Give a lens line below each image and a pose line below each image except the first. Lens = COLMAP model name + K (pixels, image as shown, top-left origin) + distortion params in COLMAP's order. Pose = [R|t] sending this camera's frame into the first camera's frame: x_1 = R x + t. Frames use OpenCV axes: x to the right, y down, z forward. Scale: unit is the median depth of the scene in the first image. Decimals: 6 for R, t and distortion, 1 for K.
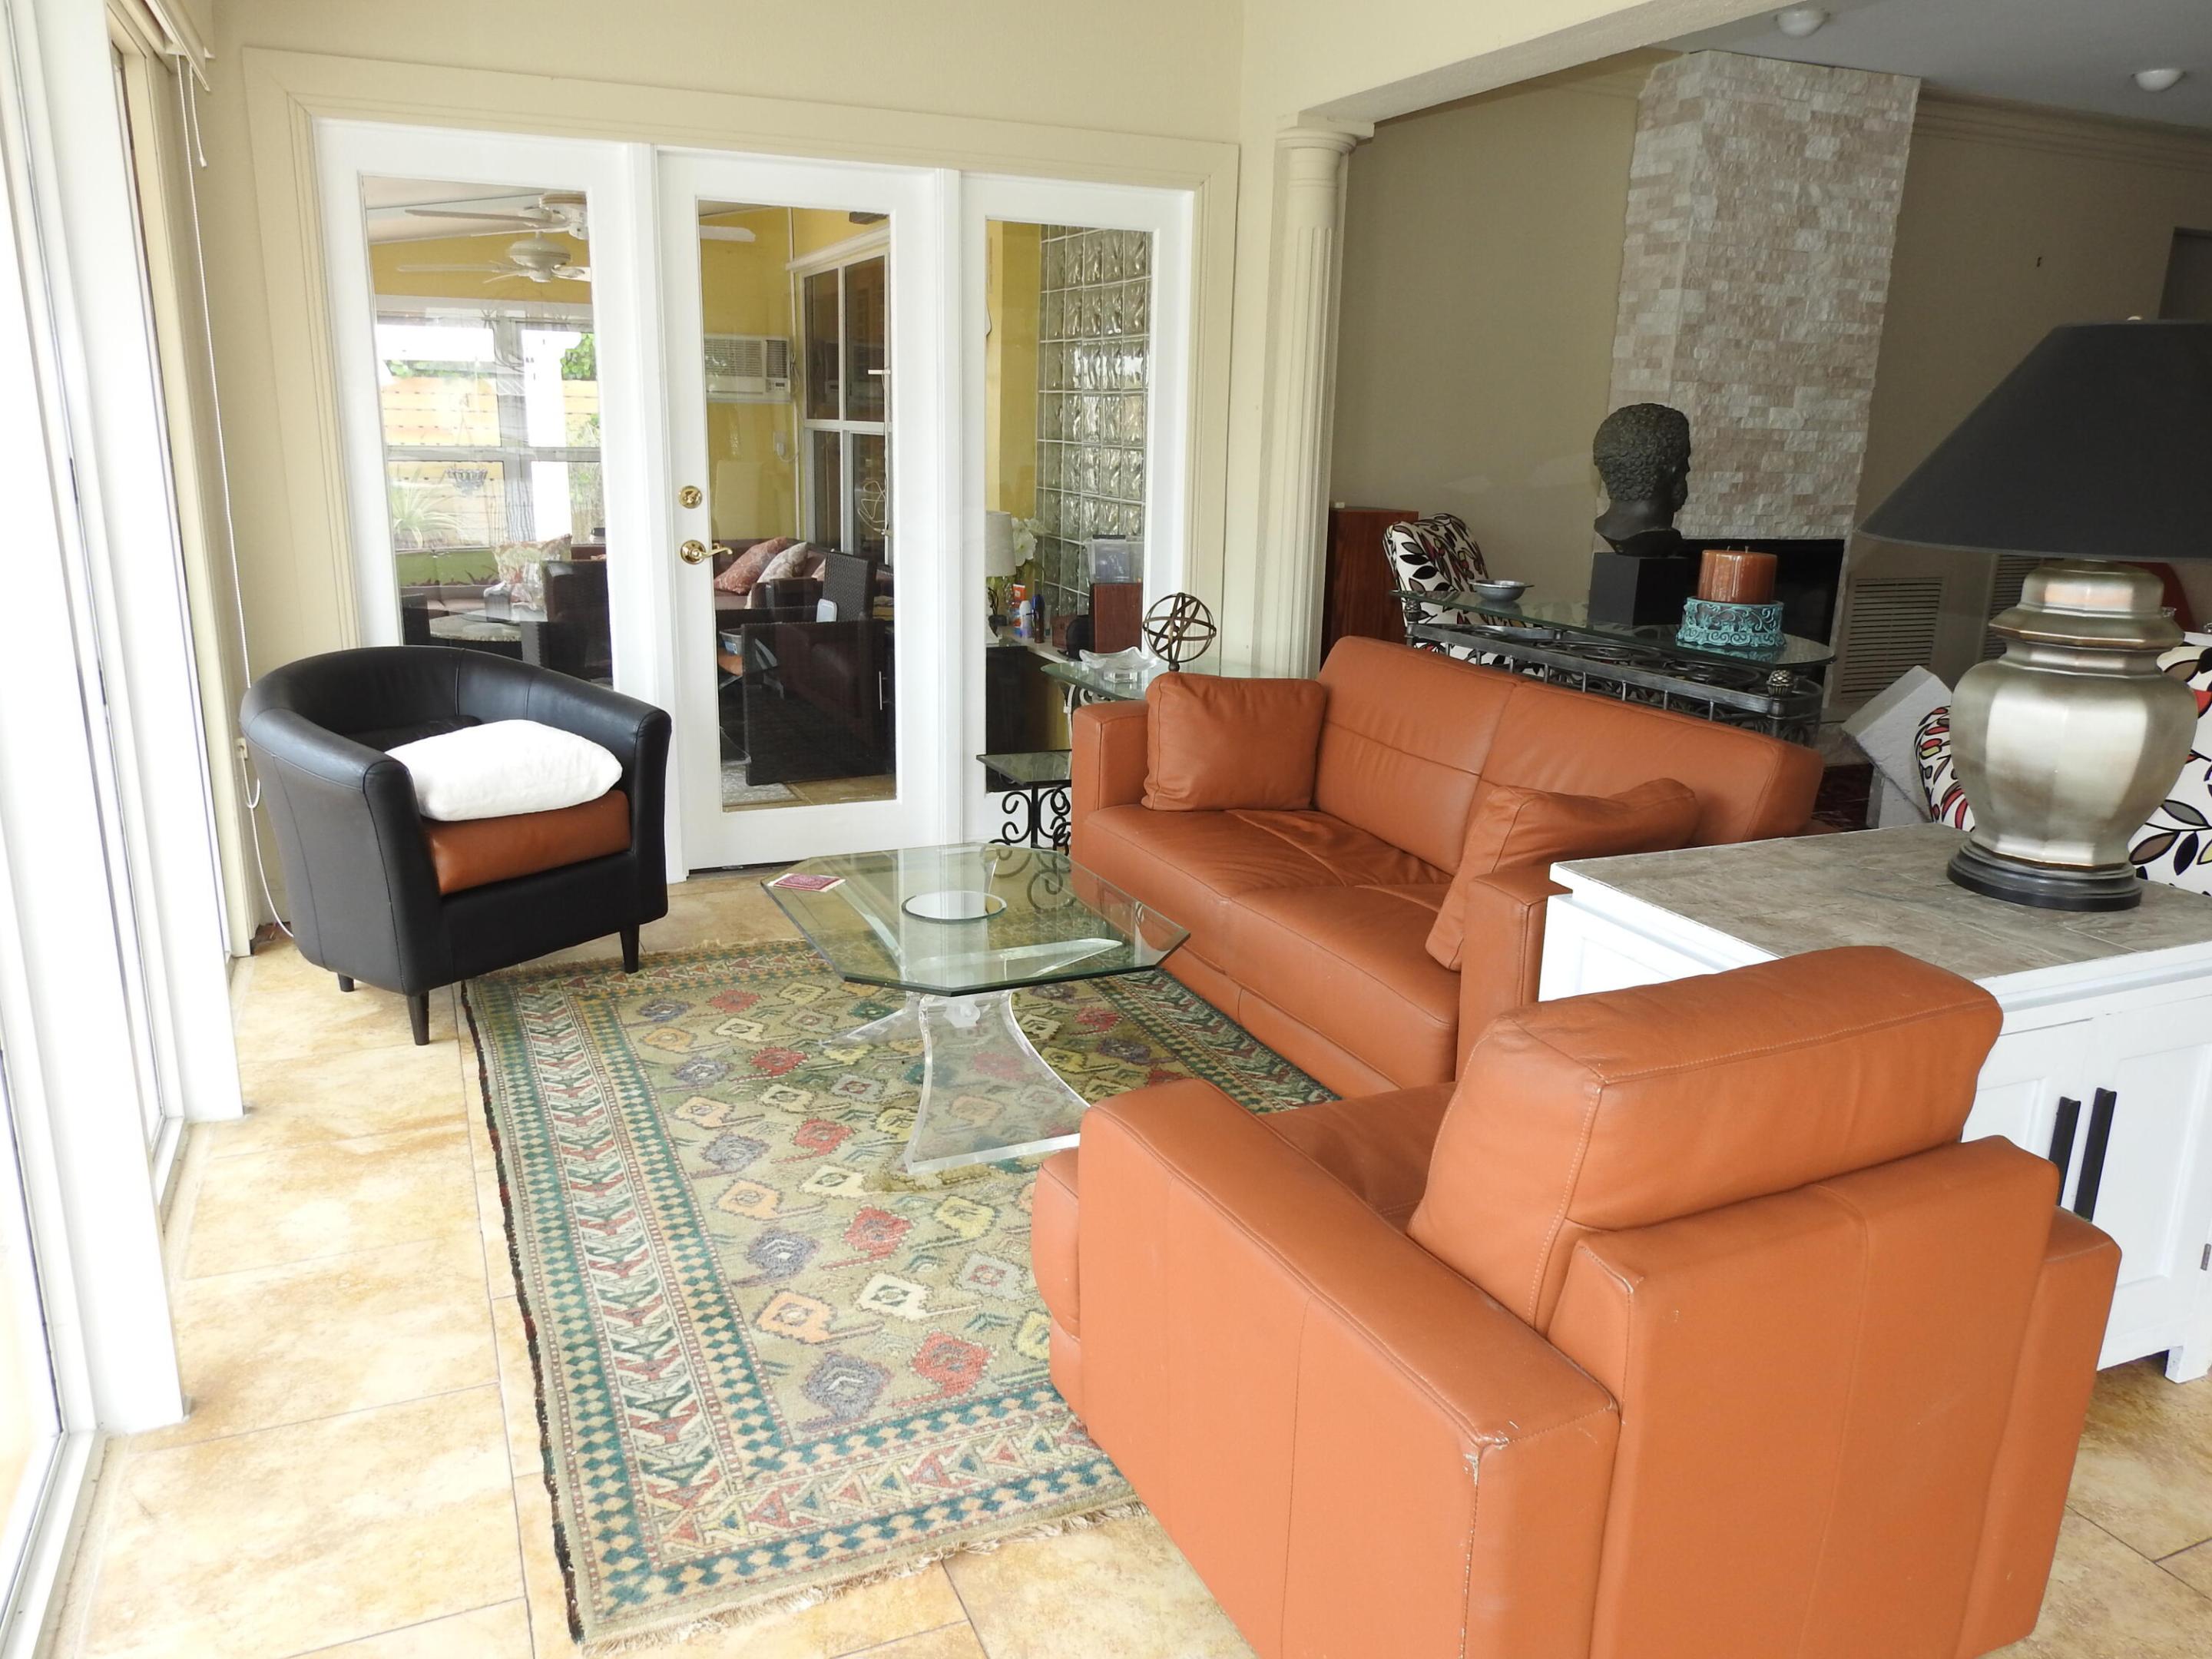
lens RADIAL K [[1593.9, 0, 1104.1], [0, 1593.9, 826.9], [0, 0, 1]] dist [-0.001149, 0.004798]
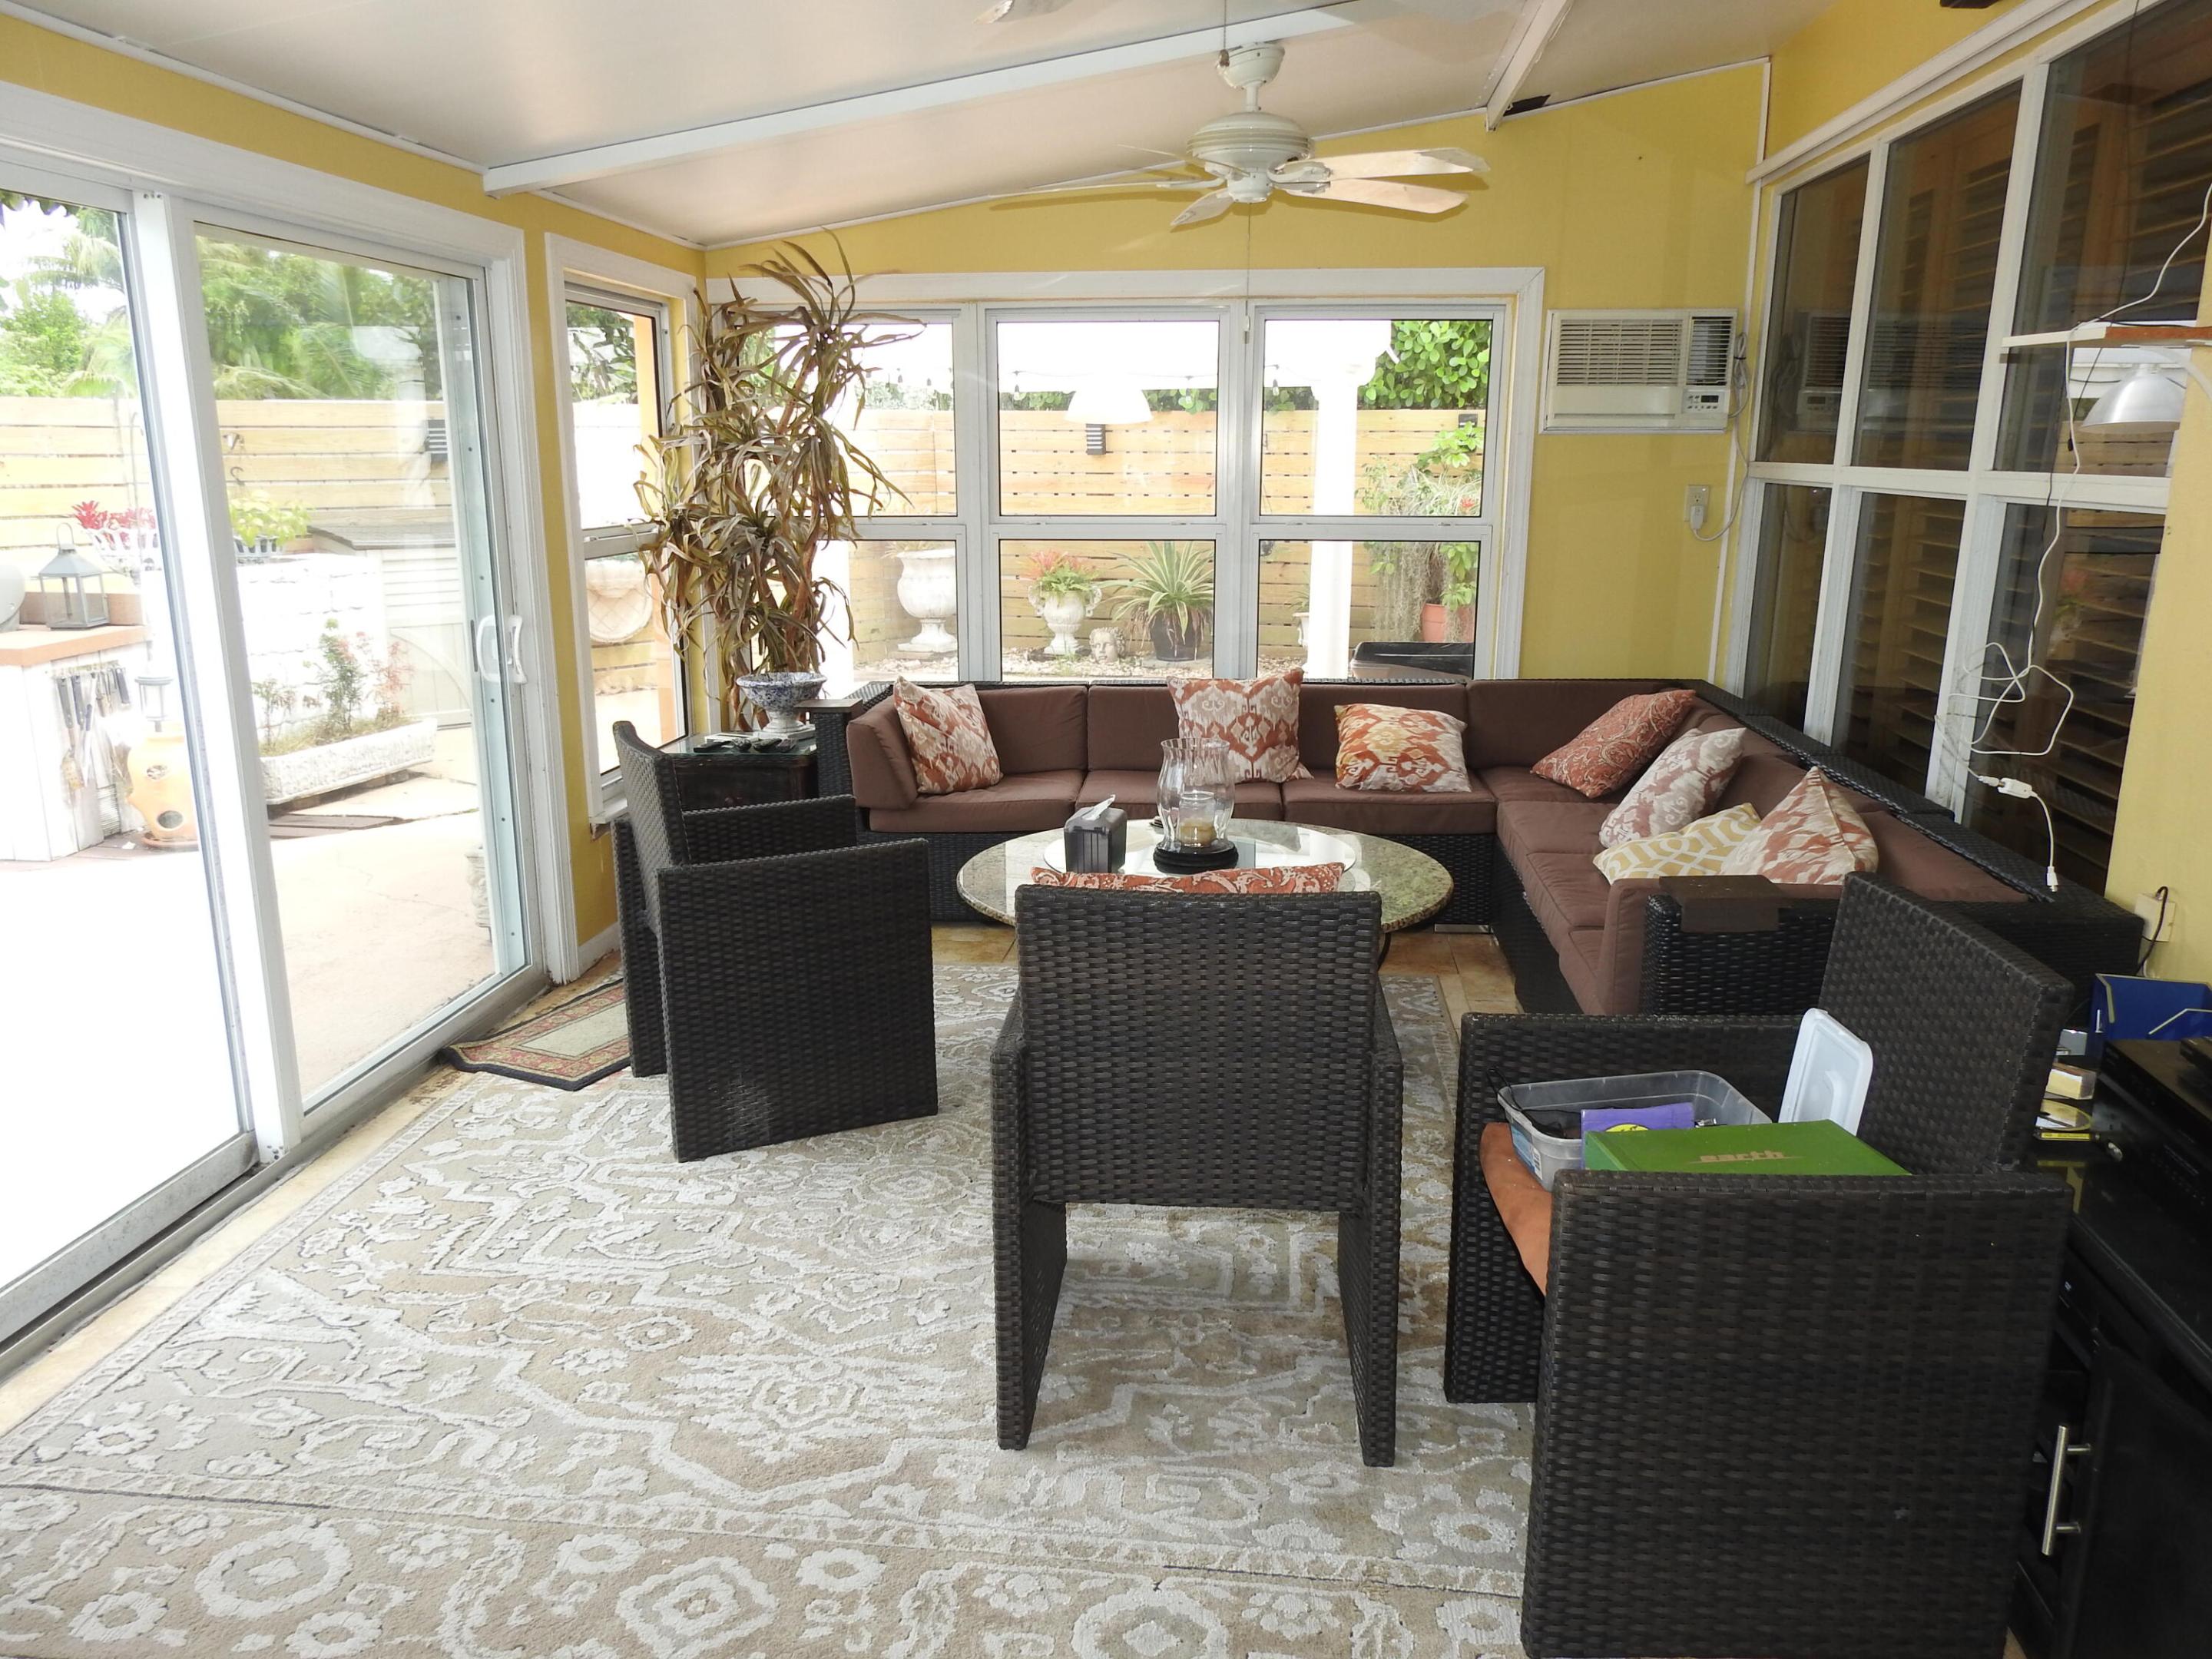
lens RADIAL K [[1593.9, 0, 1116.9], [0, 1593.9, 832.1], [0, 0, 1]] dist [-0.001149, 0.004798]
pose [[0.868544, 0.097938, -0.485839, -0.082406], [-0.106224, 0.994286, 0.010534, -0.094426], [0.484095, 0.042458, 0.873985, 0.356587]]
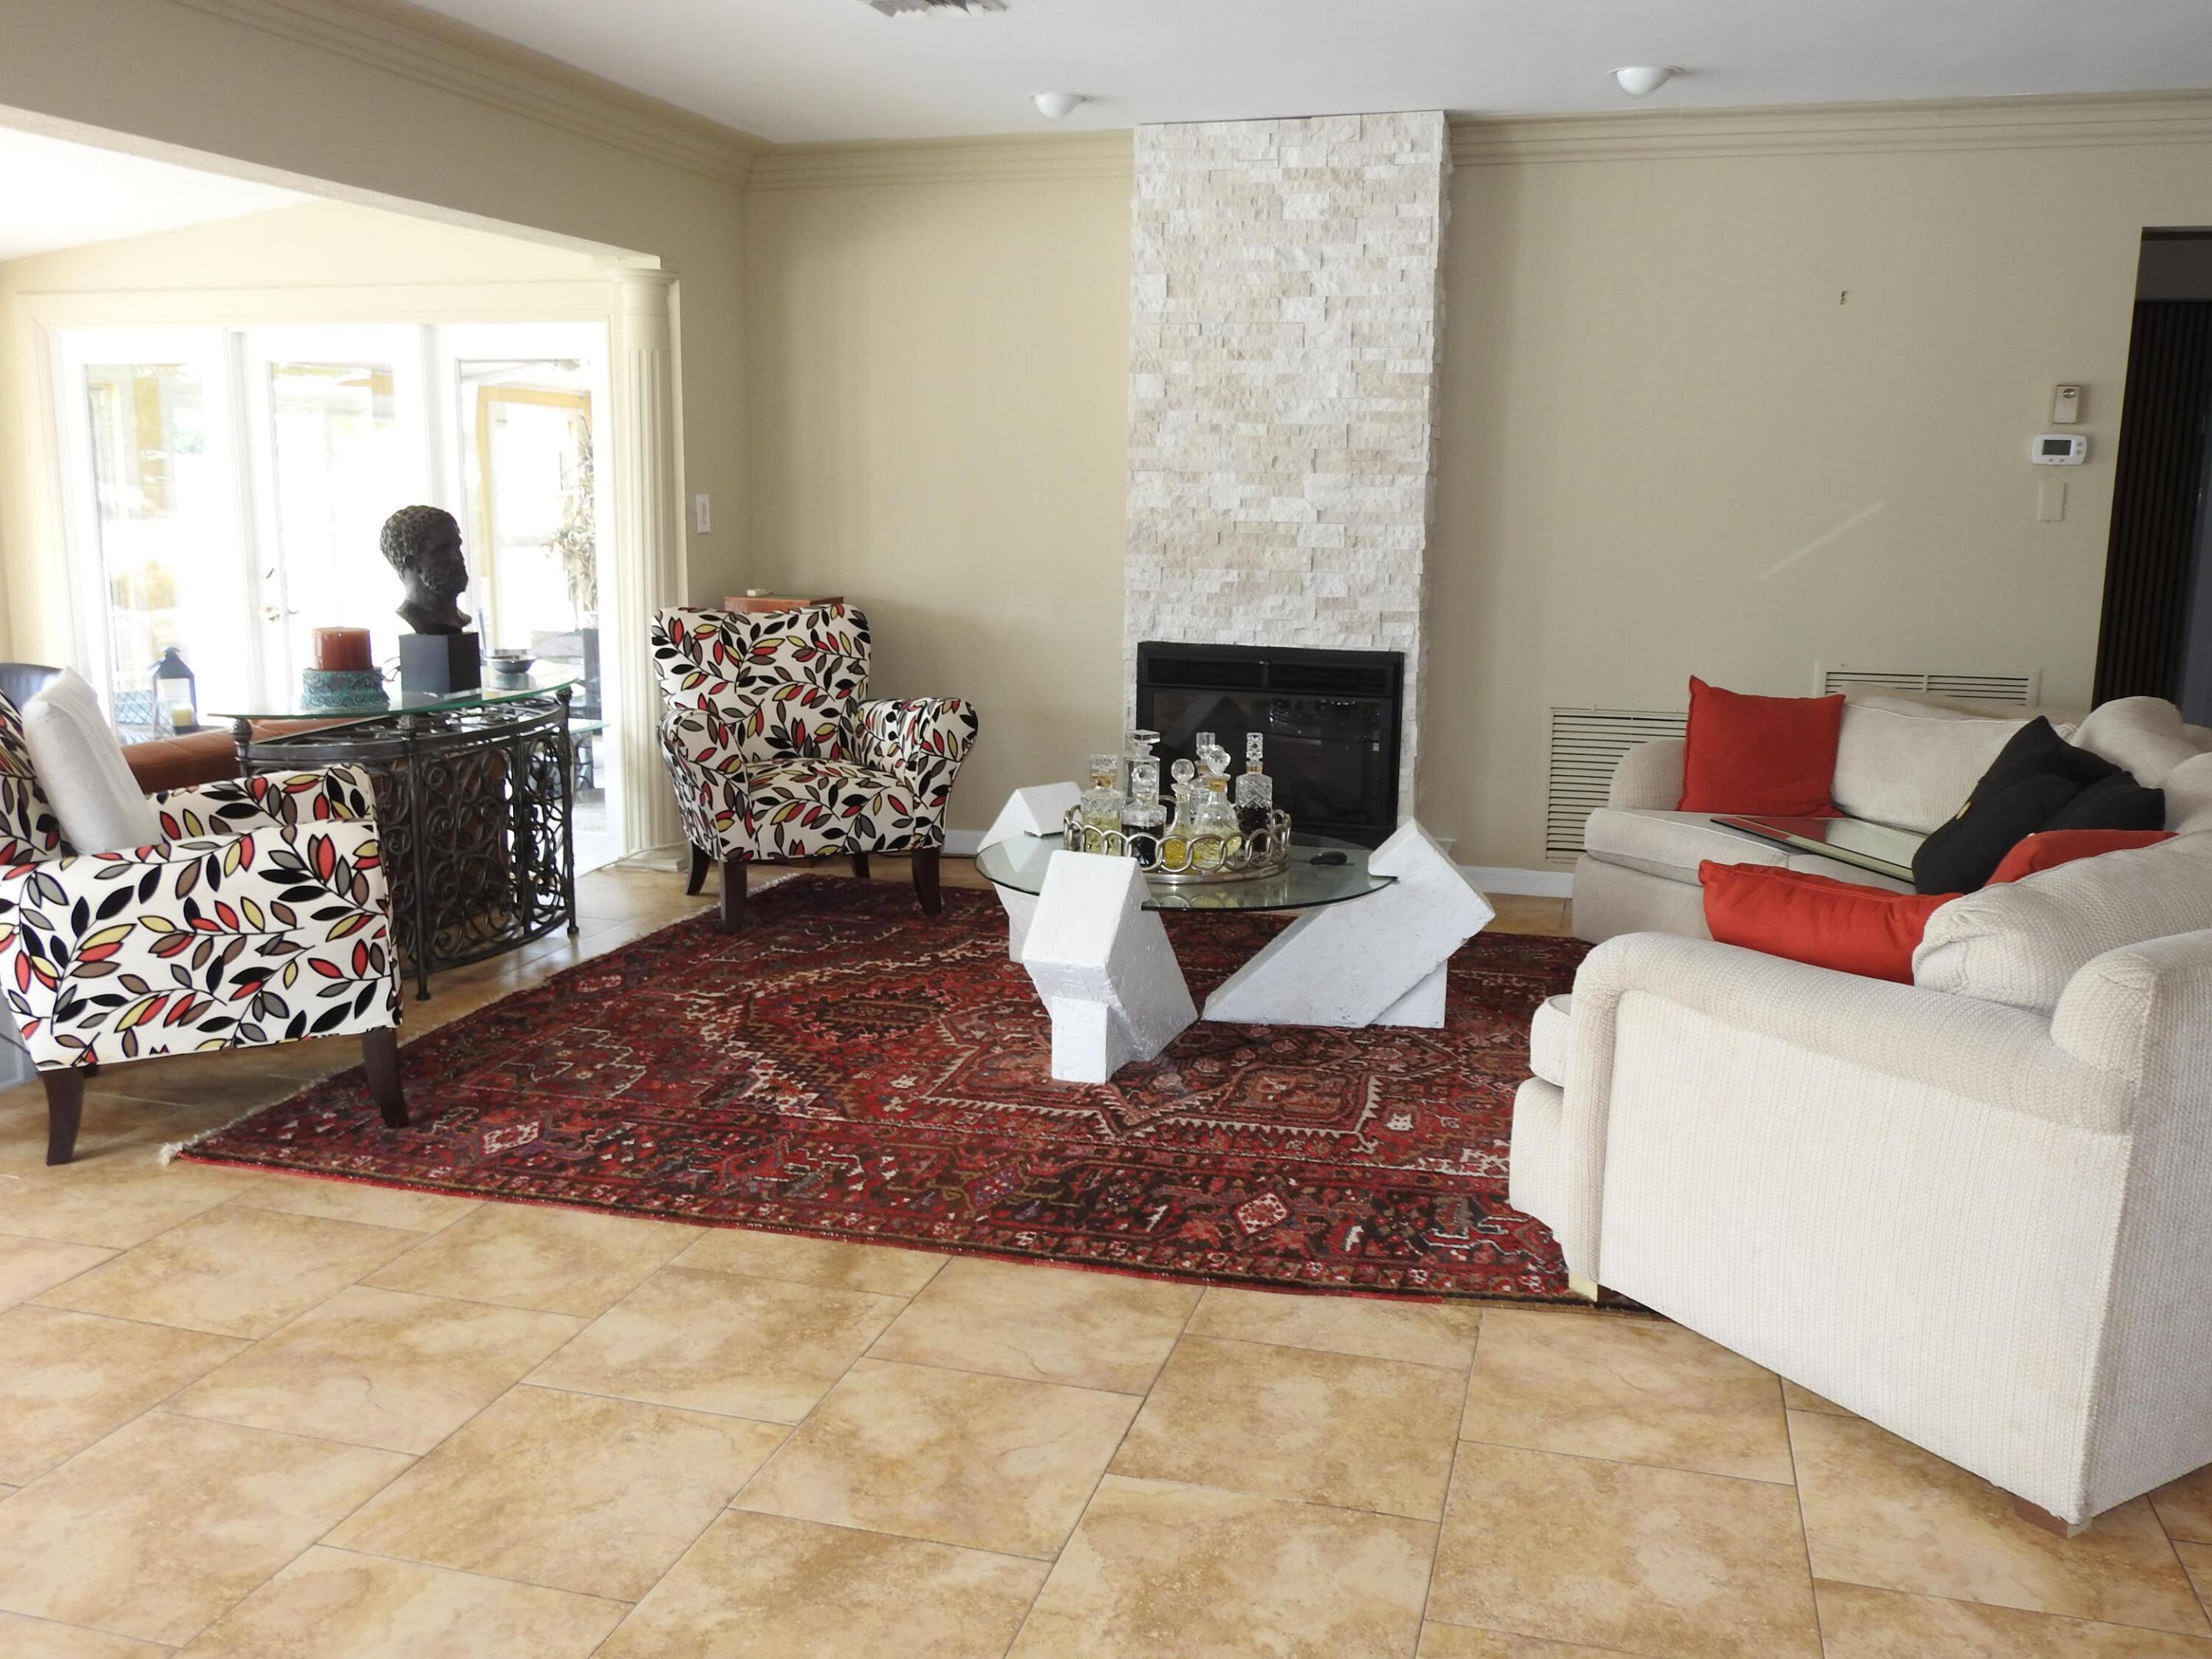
lens RADIAL K [[1937.7, 0, 1102.7], [0, 1937.7, 841.6], [0, 0, 1]] dist [-0.009020, -0.006230]
pose [[0.765597, 0.107051, -0.634351, 1.058884], [-0.150301, 0.988533, -0.014575, -0.047811], [0.625516, 0.106502, 0.772908, 0.142373]]
